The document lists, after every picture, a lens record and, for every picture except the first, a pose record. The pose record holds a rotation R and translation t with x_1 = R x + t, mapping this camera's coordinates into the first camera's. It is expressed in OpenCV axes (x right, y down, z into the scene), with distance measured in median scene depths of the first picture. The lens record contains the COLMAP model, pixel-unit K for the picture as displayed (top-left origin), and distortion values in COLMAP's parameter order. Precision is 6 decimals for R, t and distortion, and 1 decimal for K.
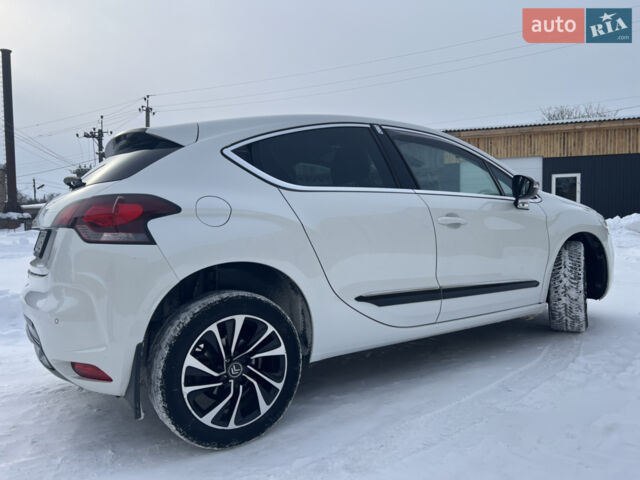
lens RADIAL K [[469.1, 0, 320.0], [0, 469.1, 240.0], [0, 0, 1]] dist [0.030190, -0.001075]
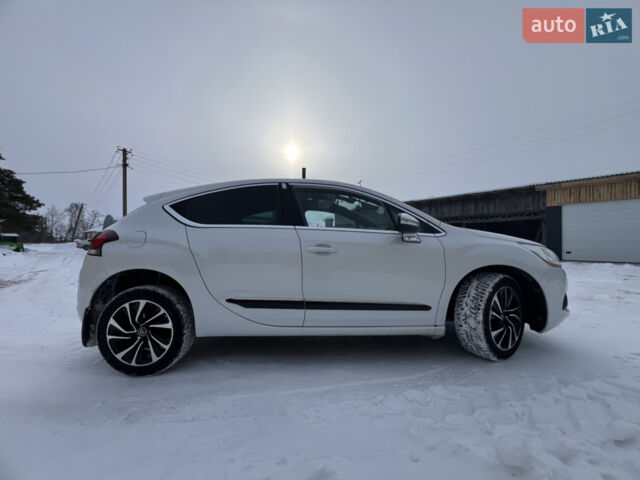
lens RADIAL K [[250.2, 0, 320.0], [0, 250.2, 240.0], [0, 0, 1]] dist [-0.007382, -0.000123]
pose [[0.856383, 0.018848, -0.515997, 0.758548], [-0.046919, 0.998040, -0.041413, -0.046807], [0.514205, 0.059675, 0.855589, 0.481476]]
